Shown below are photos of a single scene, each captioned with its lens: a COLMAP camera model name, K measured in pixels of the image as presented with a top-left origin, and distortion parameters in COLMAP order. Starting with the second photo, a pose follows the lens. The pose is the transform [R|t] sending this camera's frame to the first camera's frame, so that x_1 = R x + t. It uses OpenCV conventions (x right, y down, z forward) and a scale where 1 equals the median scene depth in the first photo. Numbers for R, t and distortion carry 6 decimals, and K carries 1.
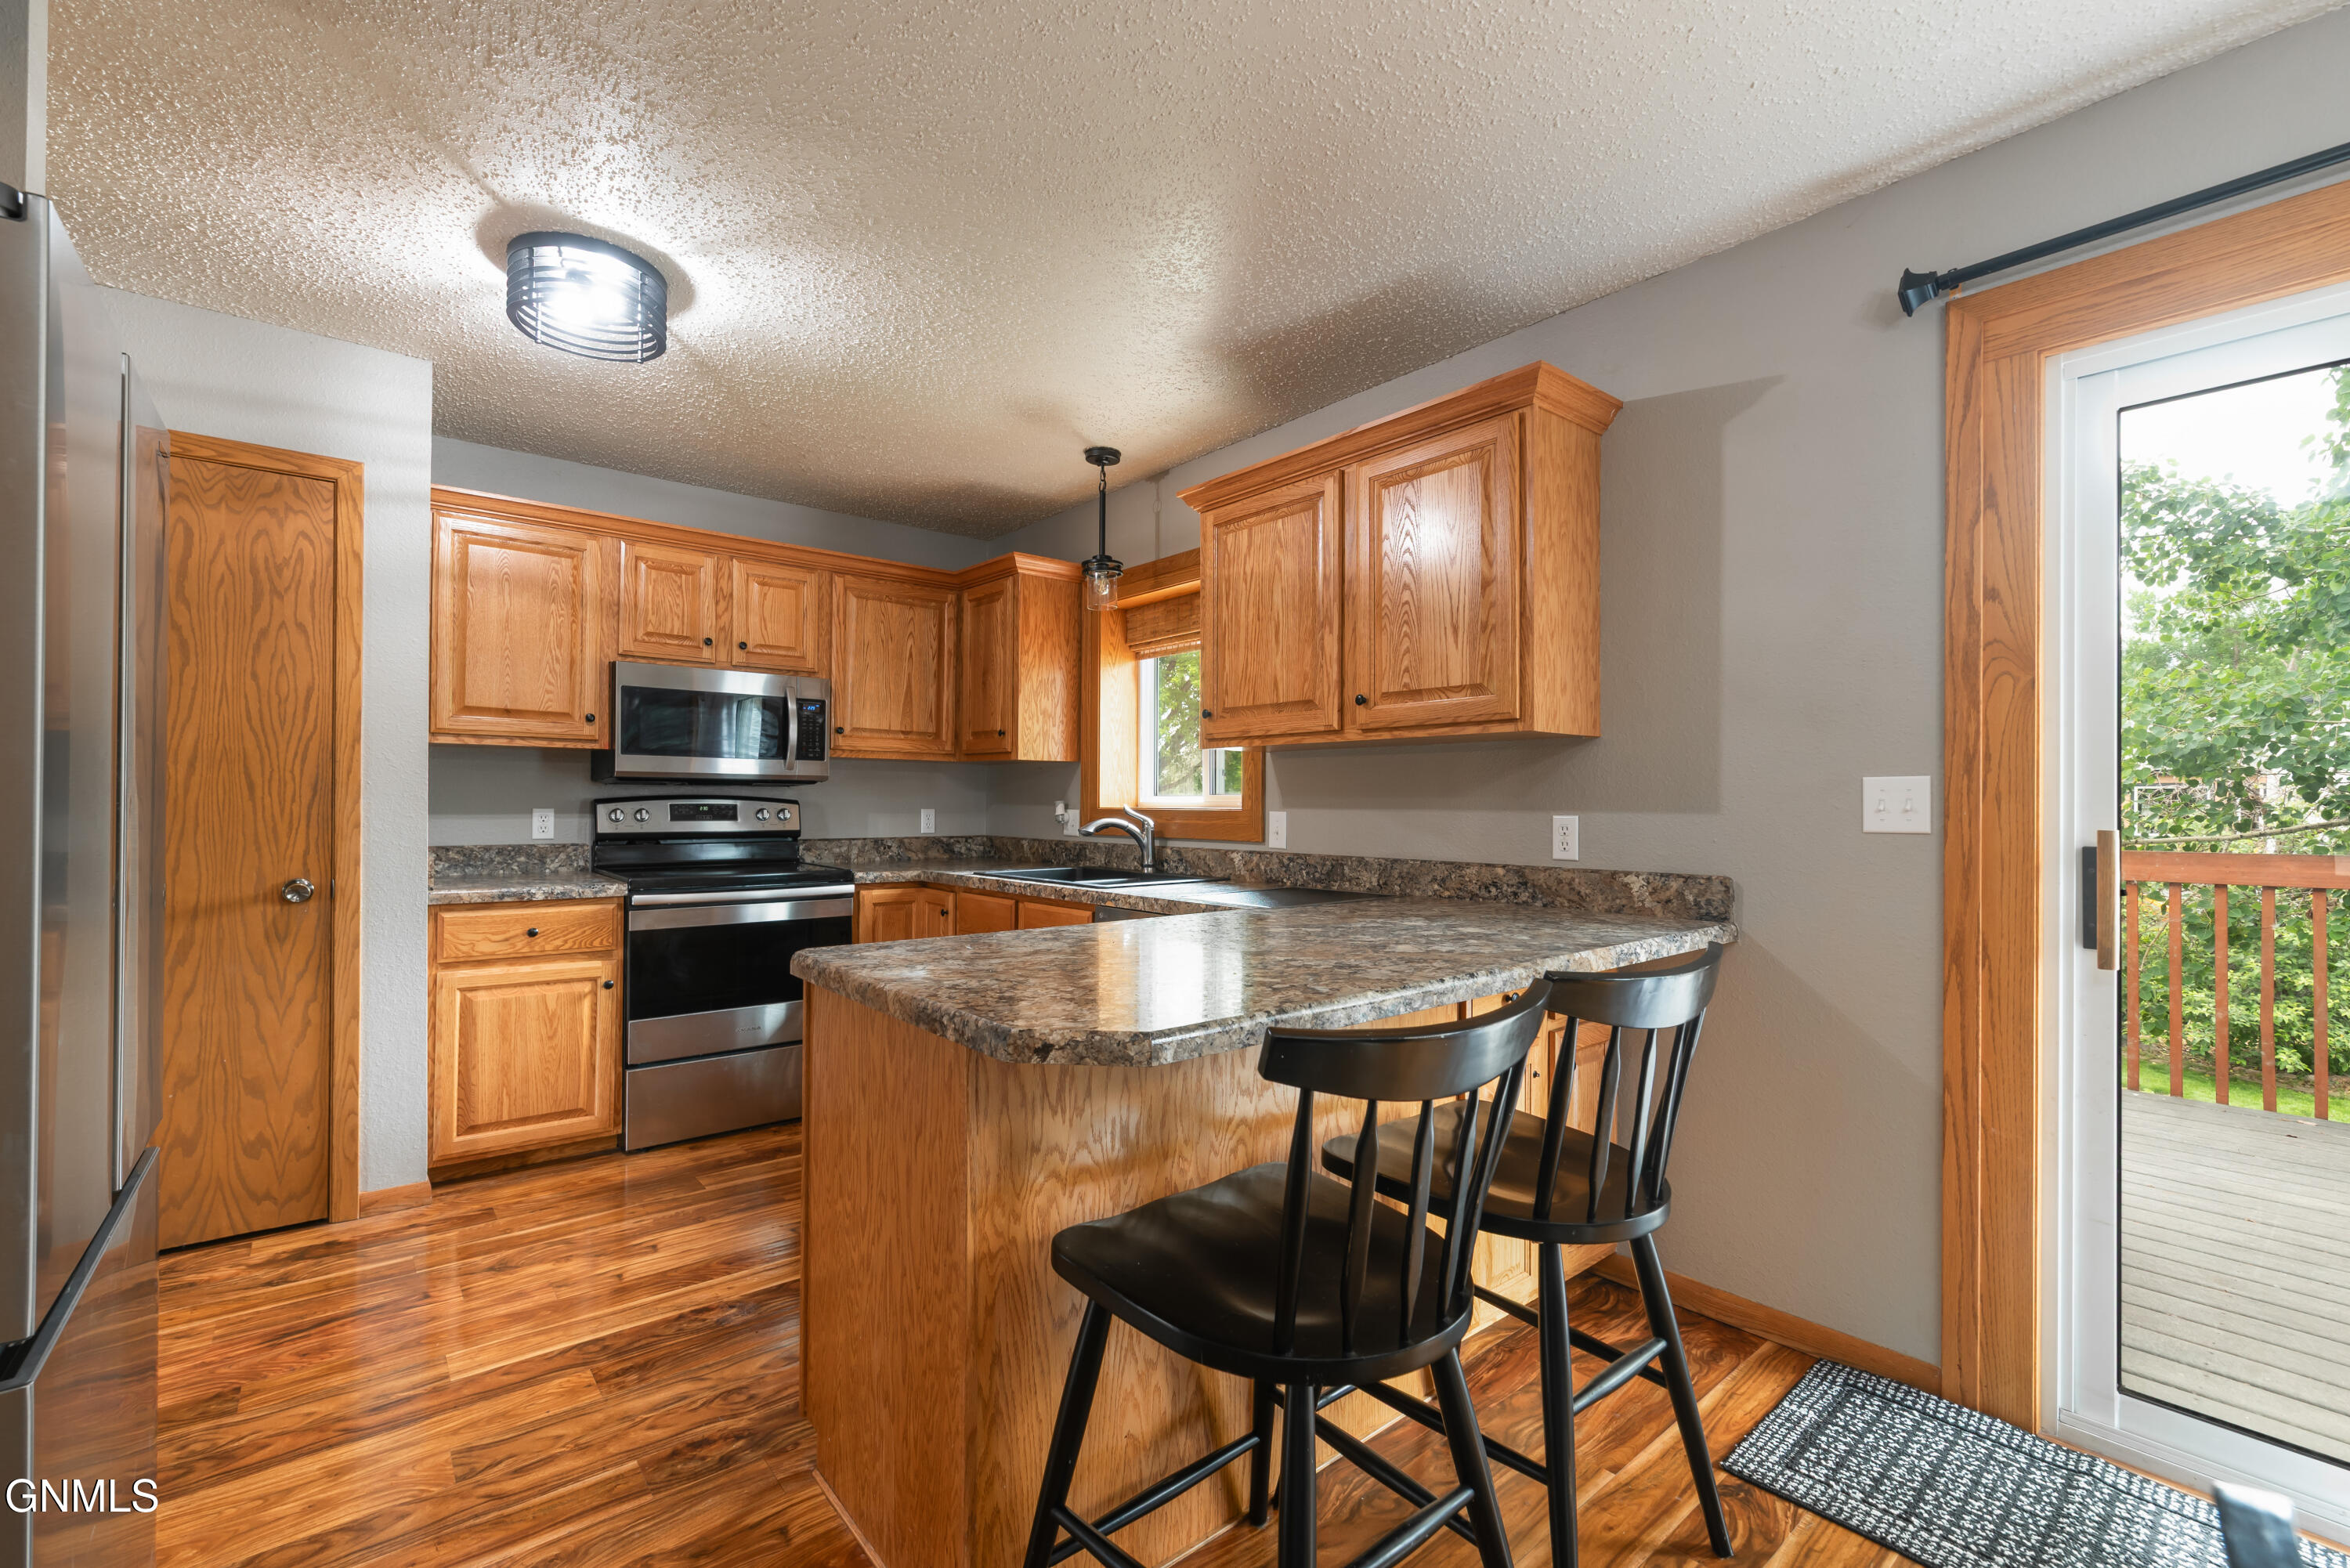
lens RADIAL K [[1017.4, 0, 1177.1], [0, 1017.4, 793.9], [0, 0, 1]] dist [0.020392, 0.000414]
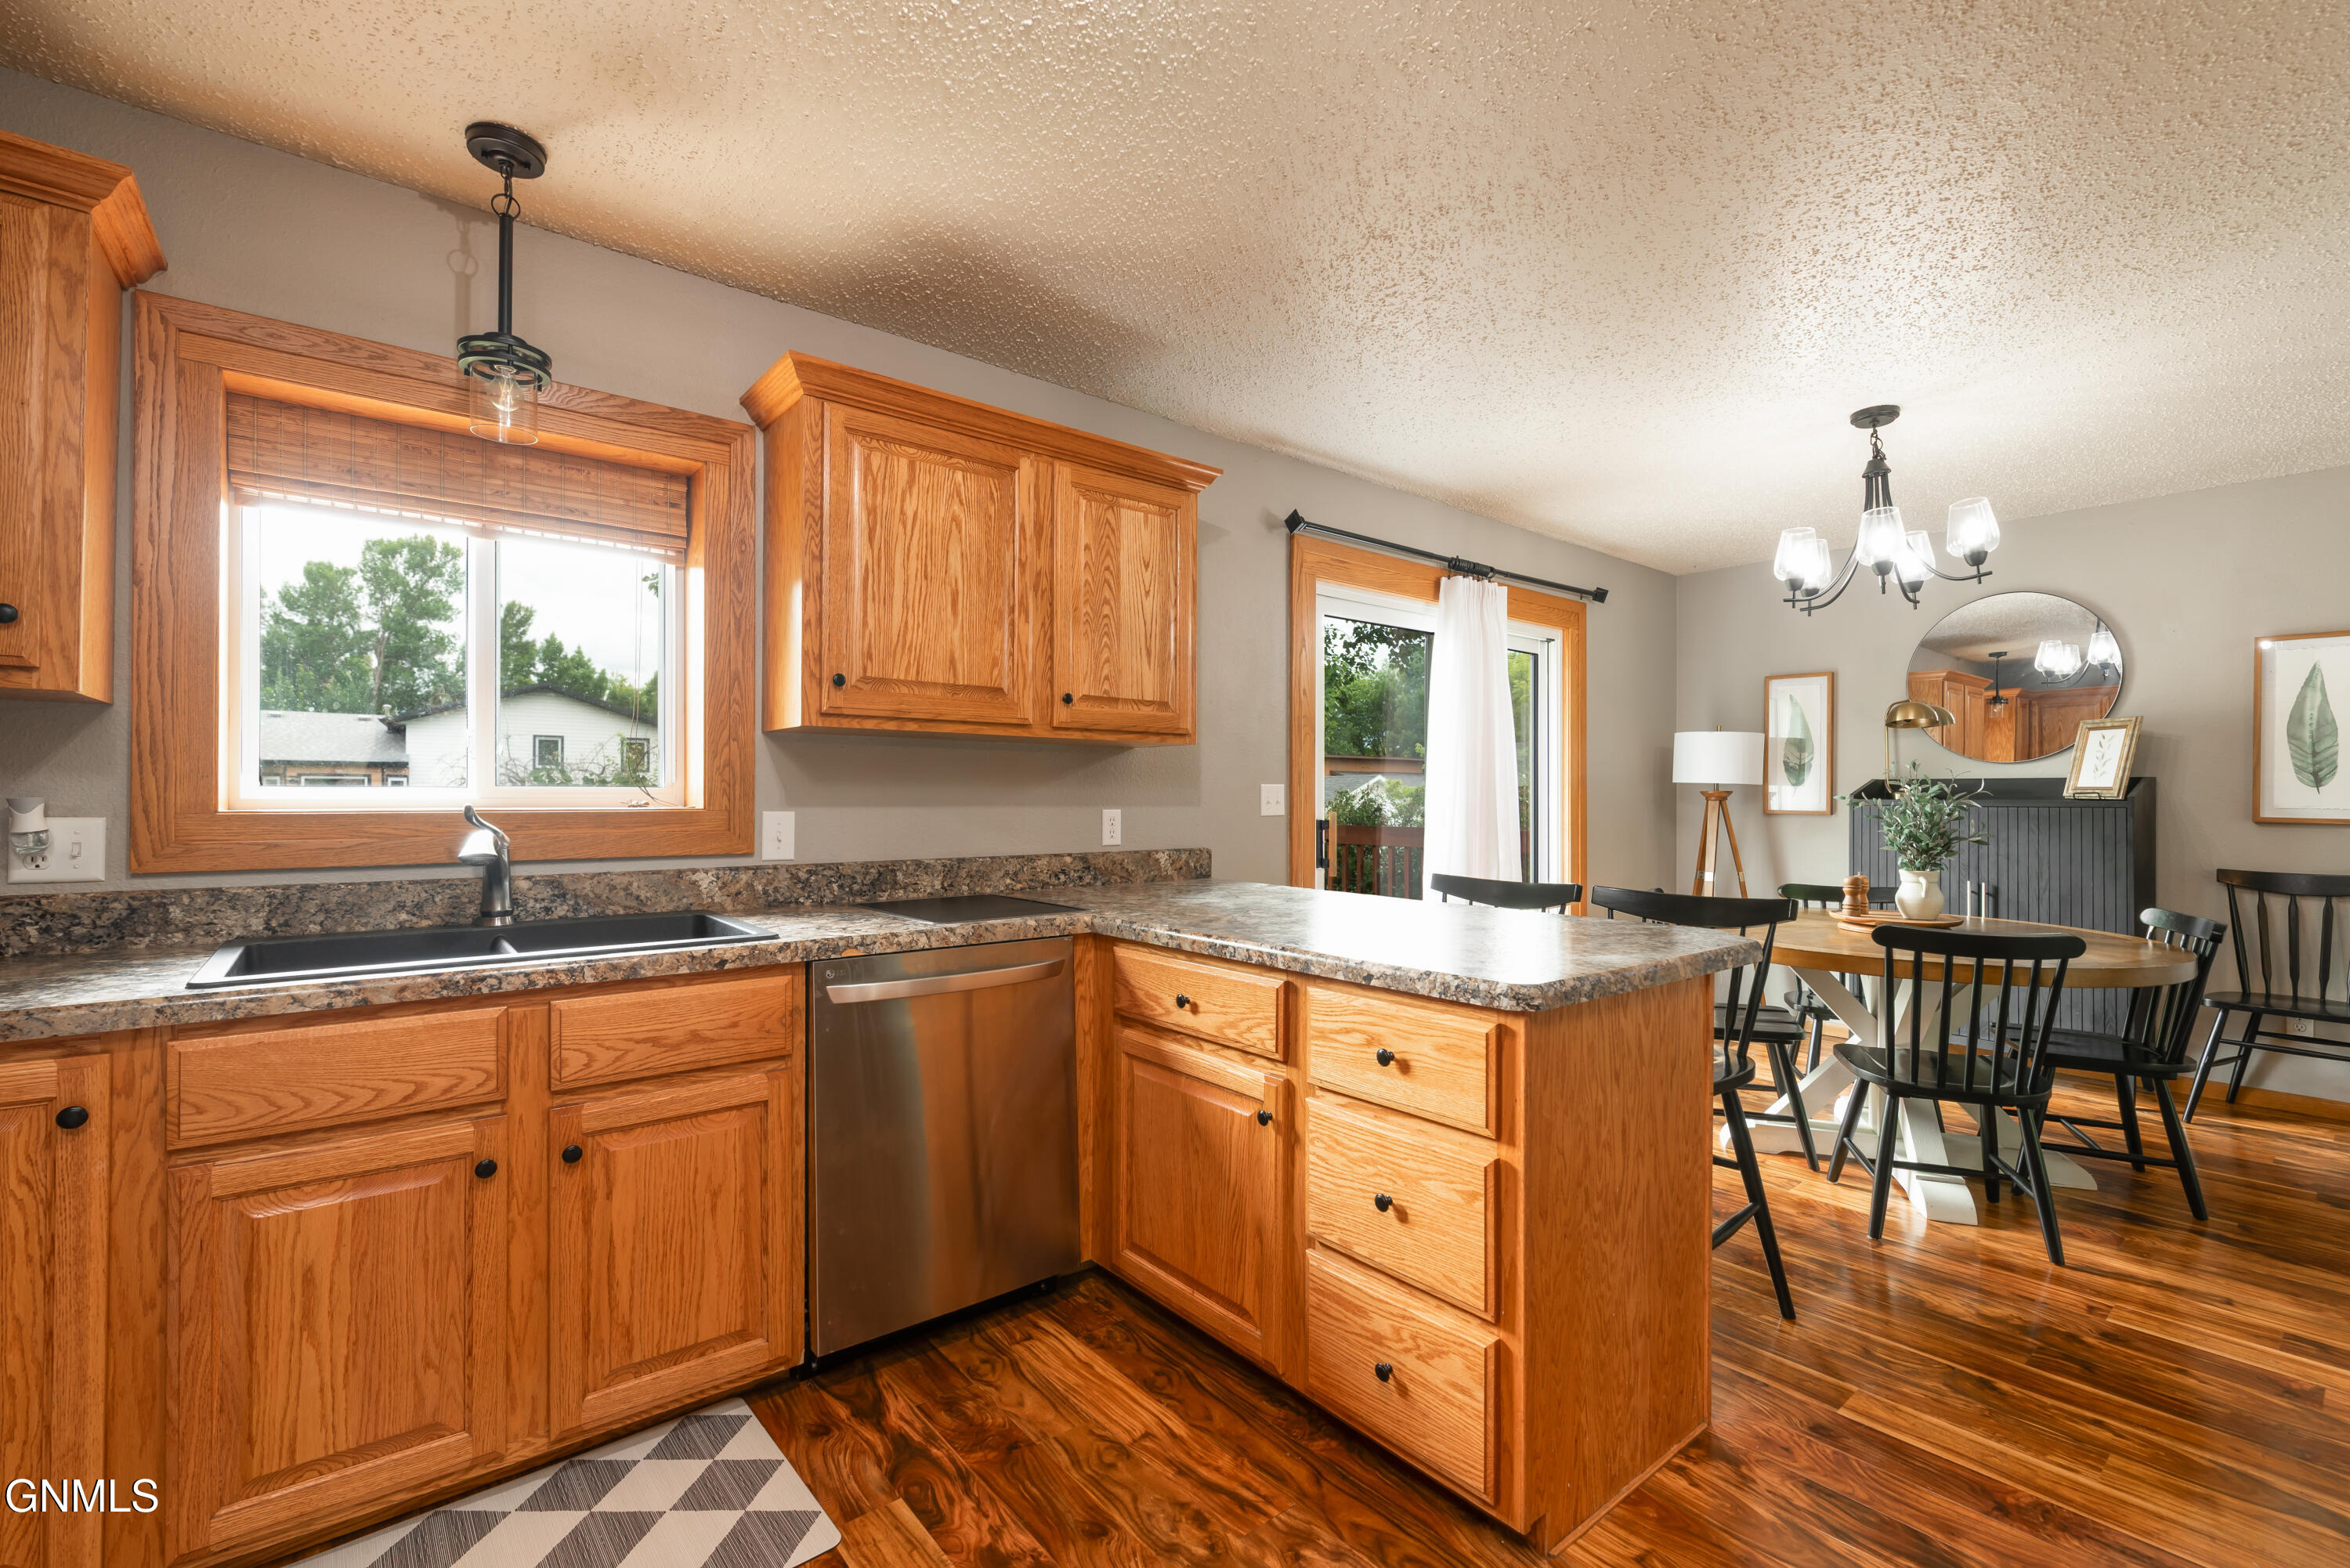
lens RADIAL K [[1017.4, 0, 1176.3], [0, 1017.4, 792.0], [0, 0, 1]] dist [0.020392, 0.000414]
pose [[0.020437, 0.000777, 0.999791, -0.810490], [-0.011820, 0.999930, -0.000536, -0.000222], [-0.999721, -0.011807, 0.020445, 0.853184]]
